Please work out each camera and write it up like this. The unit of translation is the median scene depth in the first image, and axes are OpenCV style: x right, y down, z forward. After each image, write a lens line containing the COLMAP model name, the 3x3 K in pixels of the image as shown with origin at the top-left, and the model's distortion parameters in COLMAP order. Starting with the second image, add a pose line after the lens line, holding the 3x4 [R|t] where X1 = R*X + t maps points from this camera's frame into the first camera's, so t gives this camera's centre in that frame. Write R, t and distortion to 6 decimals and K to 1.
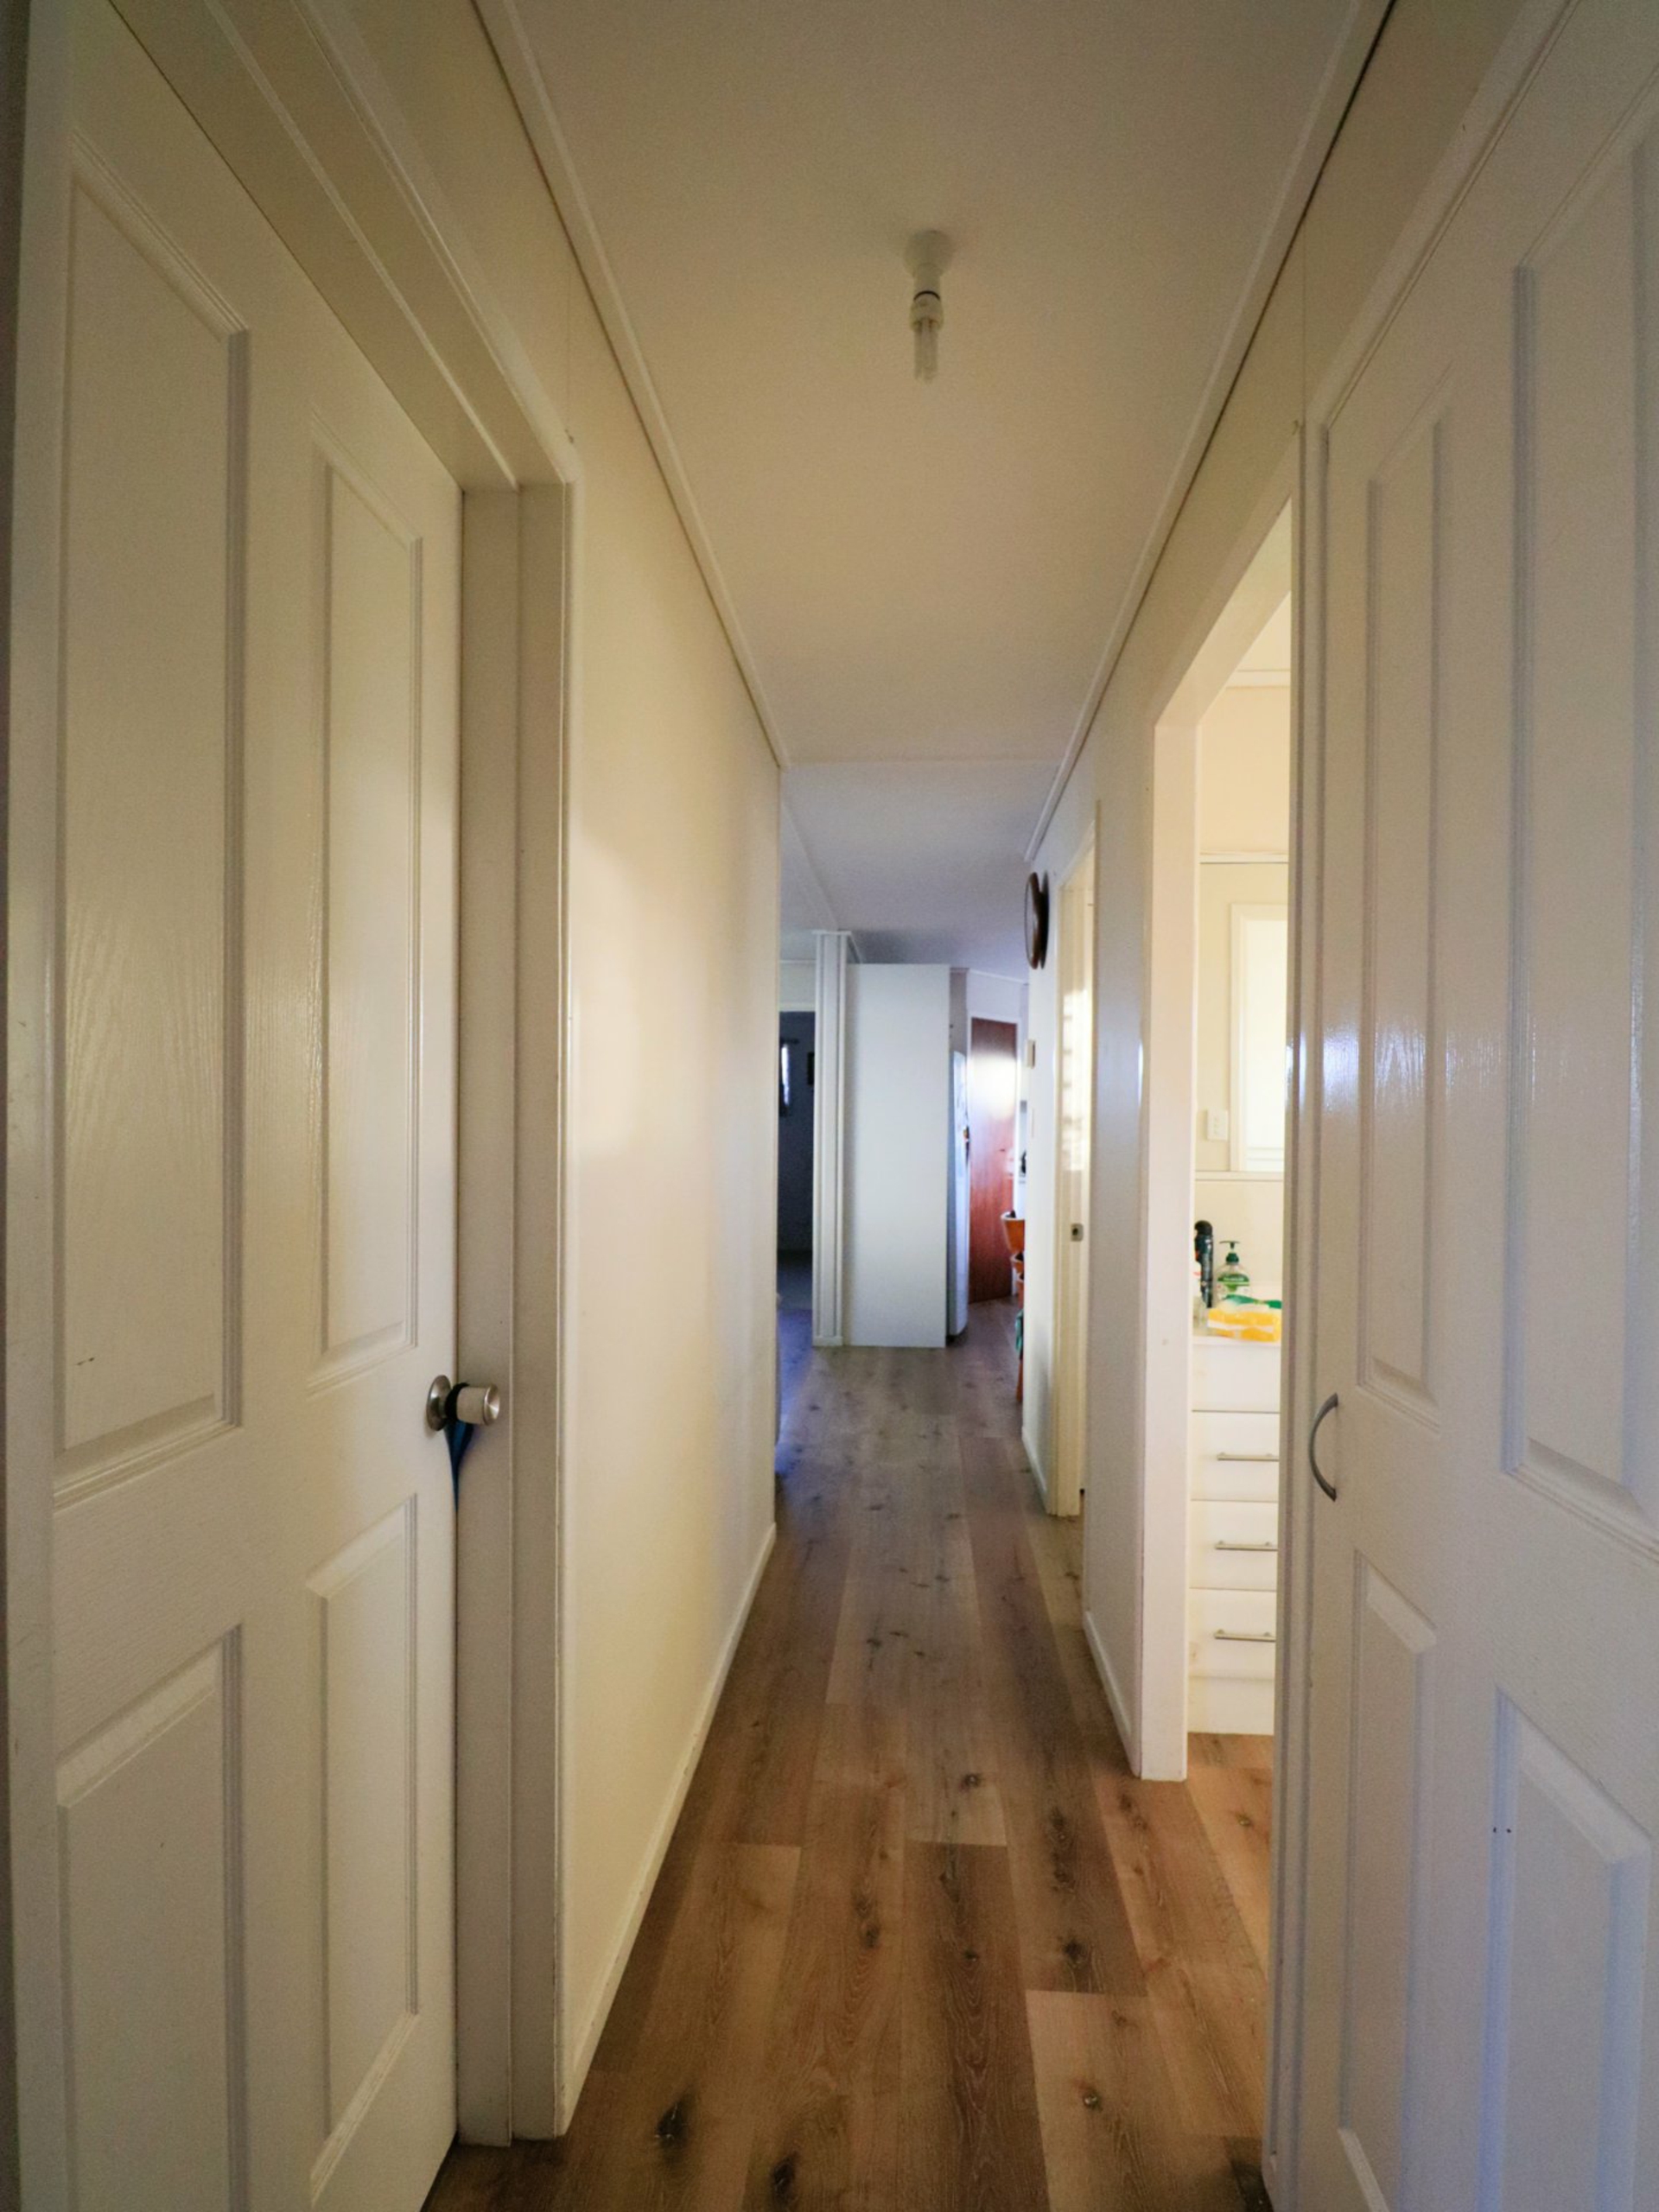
lens RADIAL K [[1142.3, 0, 833.6], [0, 1142.3, 1118.6], [0, 0, 1]] dist [-0.007520, -0.010435]
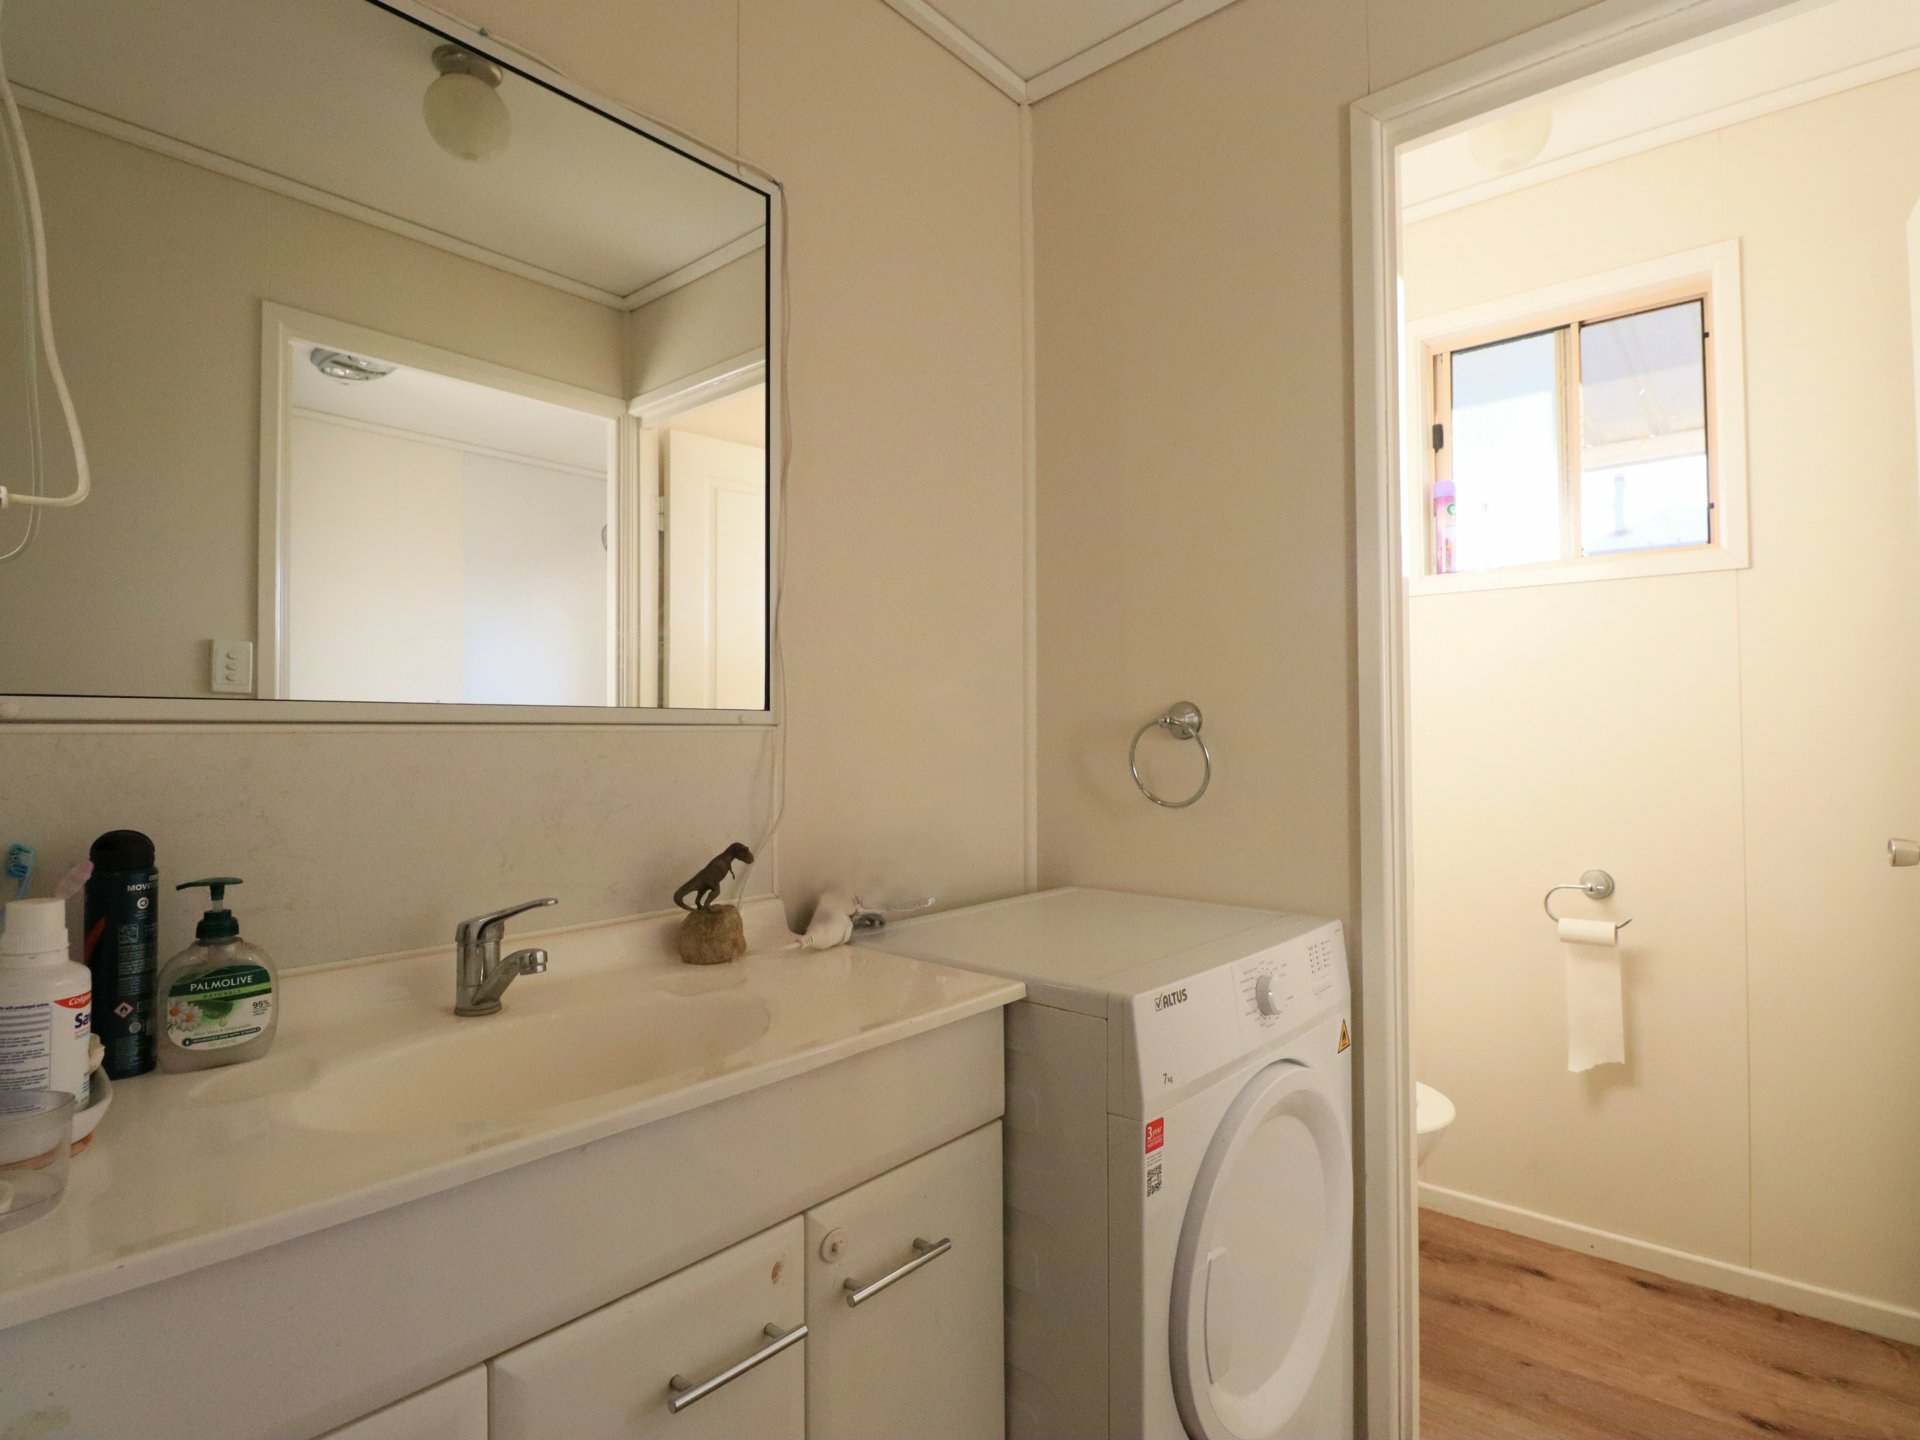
lens RADIAL K [[991.5, 0, 964.2], [0, 991.5, 726.1], [0, 0, 1]] dist [-0.007520, -0.010435]
pose [[0.594087, -0.000274, 0.804400, 0.237093], [0.004026, 0.999988, -0.002633, 0.059660], [-0.804390, 0.004803, 0.594082, 0.616298]]
